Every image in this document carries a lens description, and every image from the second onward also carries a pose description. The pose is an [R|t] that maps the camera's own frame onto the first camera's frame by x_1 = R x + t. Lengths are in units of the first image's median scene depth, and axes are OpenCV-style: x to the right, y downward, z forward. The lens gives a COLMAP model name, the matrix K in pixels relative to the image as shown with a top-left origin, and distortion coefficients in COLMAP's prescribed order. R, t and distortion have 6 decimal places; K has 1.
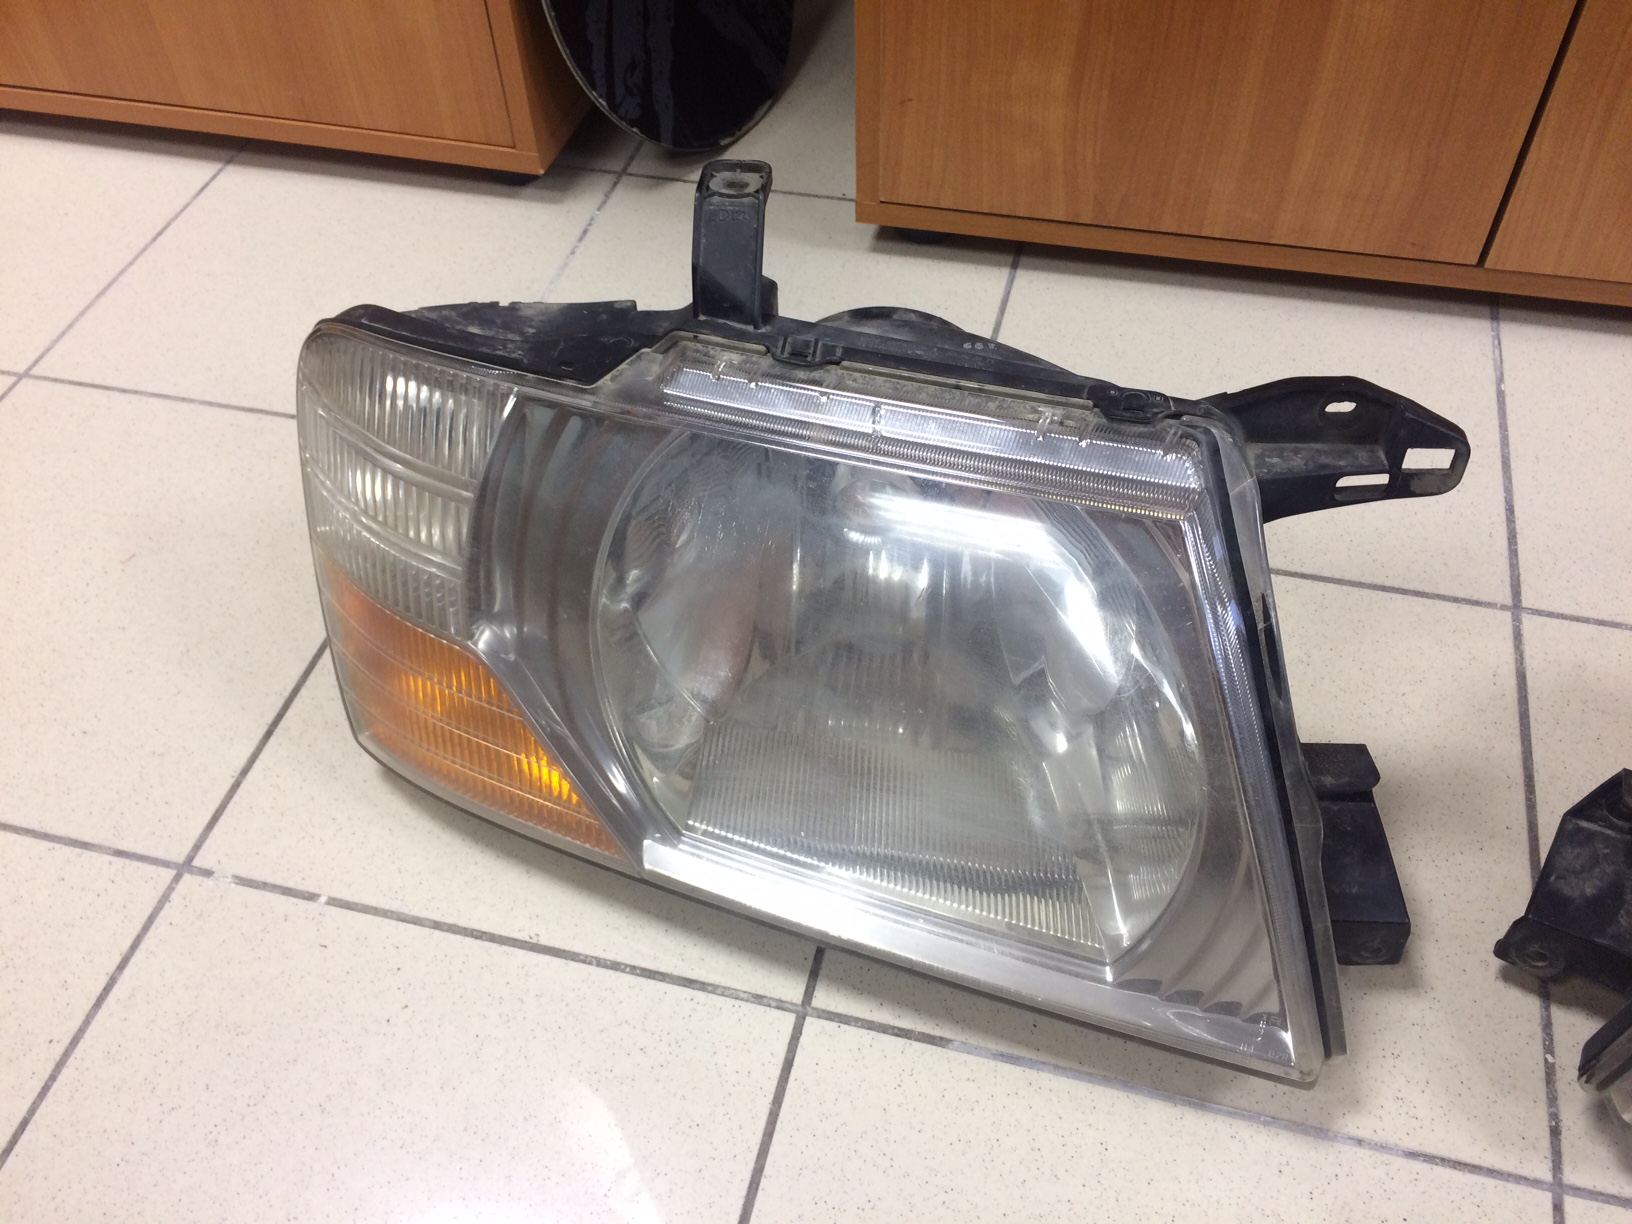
lens RADIAL K [[1371.3, 0, 800.9], [0, 1371.3, 603.0], [0, 0, 1]] dist [0.053413, -0.074231]
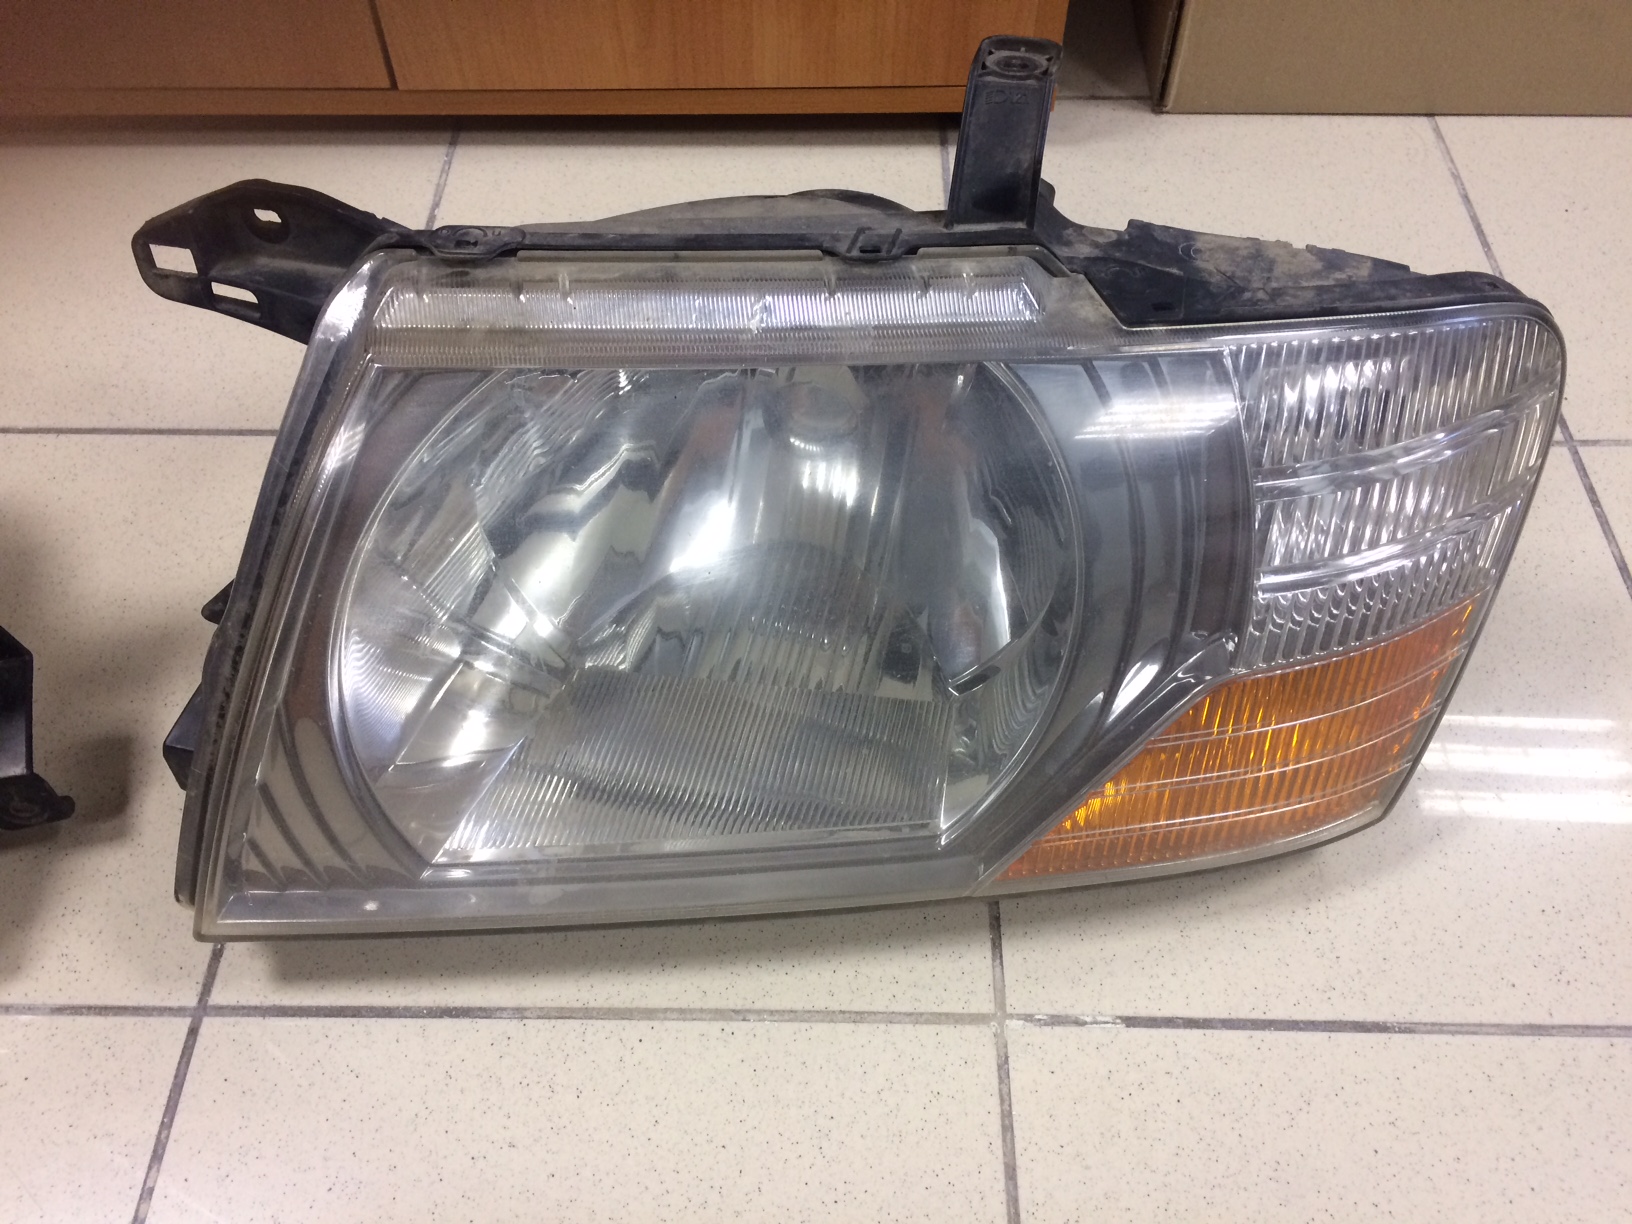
lens RADIAL K [[1371.3, 0, 830.4], [0, 1371.3, 601.5], [0, 0, 1]] dist [0.053413, -0.074231]
pose [[0.968157, -0.169837, 0.183924, 0.758442], [0.159153, 0.984663, 0.071484, 0.124222], [-0.193244, -0.039936, 0.980338, -0.029625]]
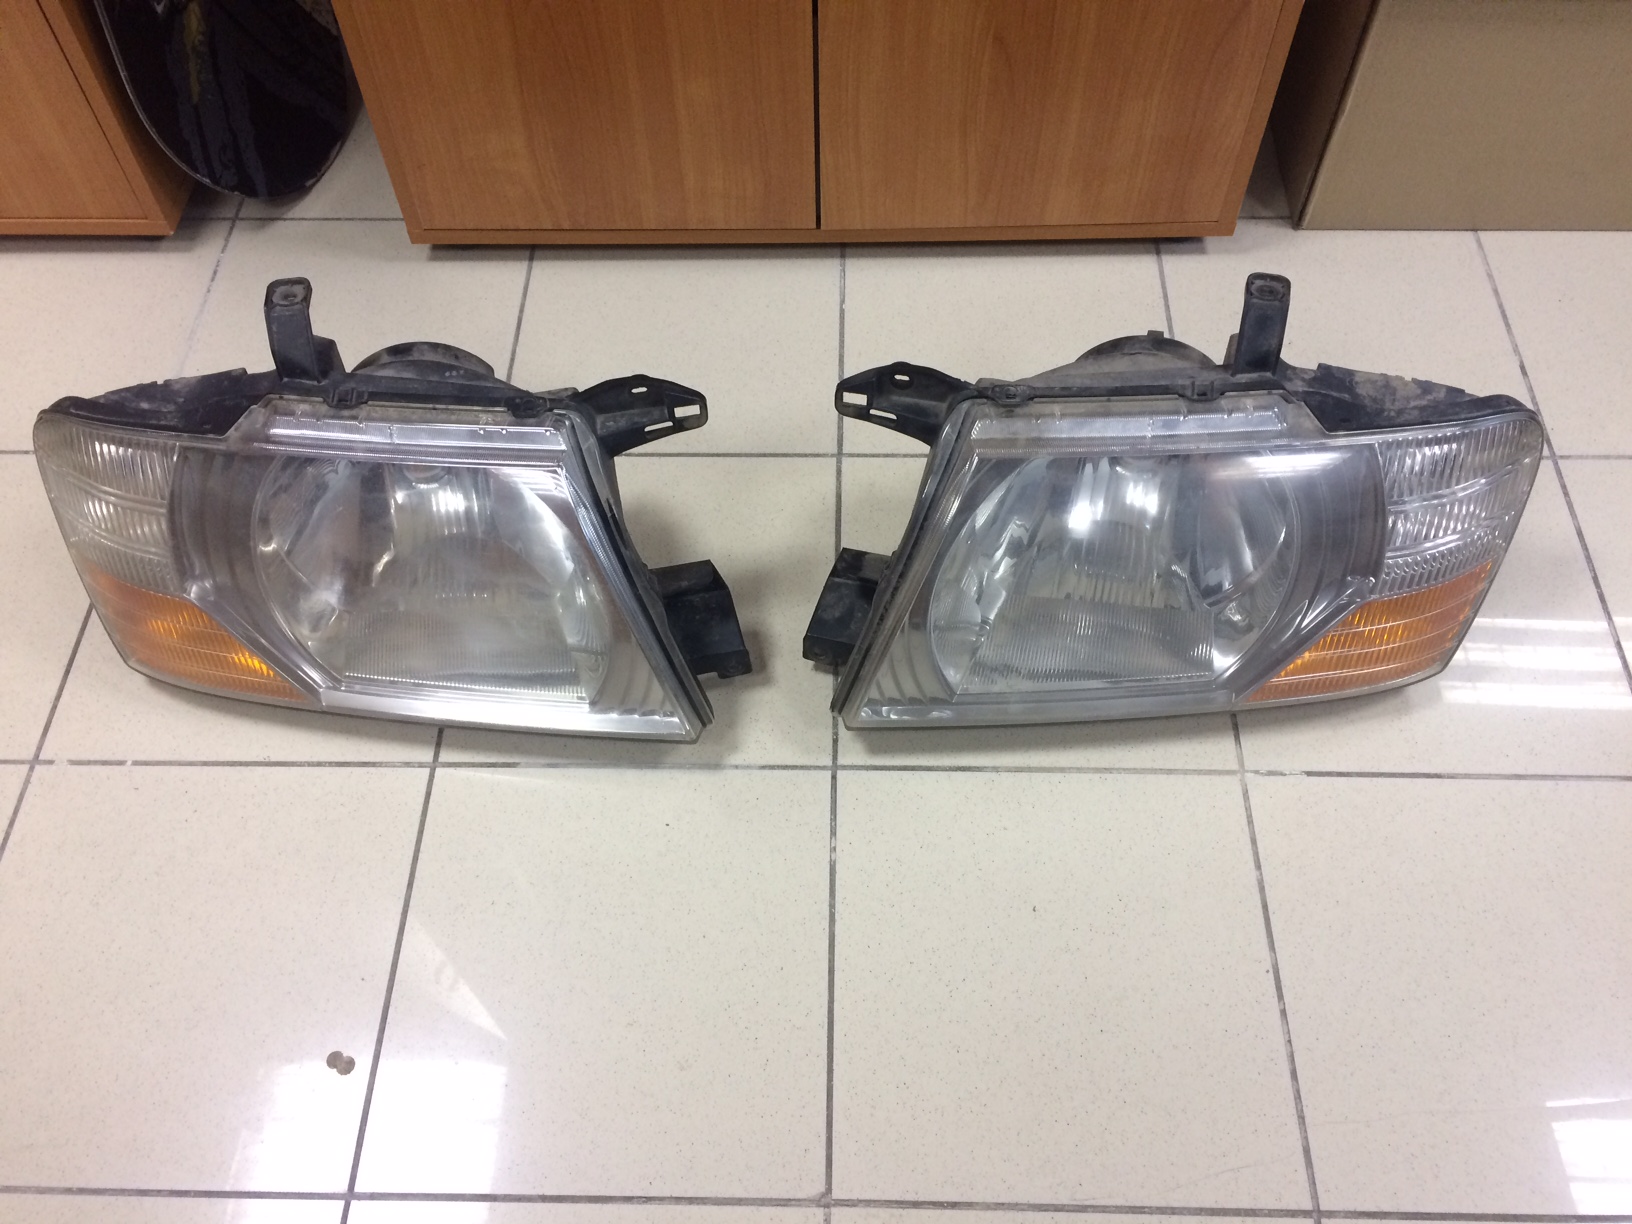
lens RADIAL K [[1371.3, 0, 813.8], [0, 1371.3, 603.1], [0, 0, 1]] dist [0.053413, -0.074231]
pose [[0.971000, -0.185452, 0.150885, 0.242779], [0.165086, 0.976587, 0.137929, -0.065882], [-0.172932, -0.109020, 0.978882, -0.766995]]
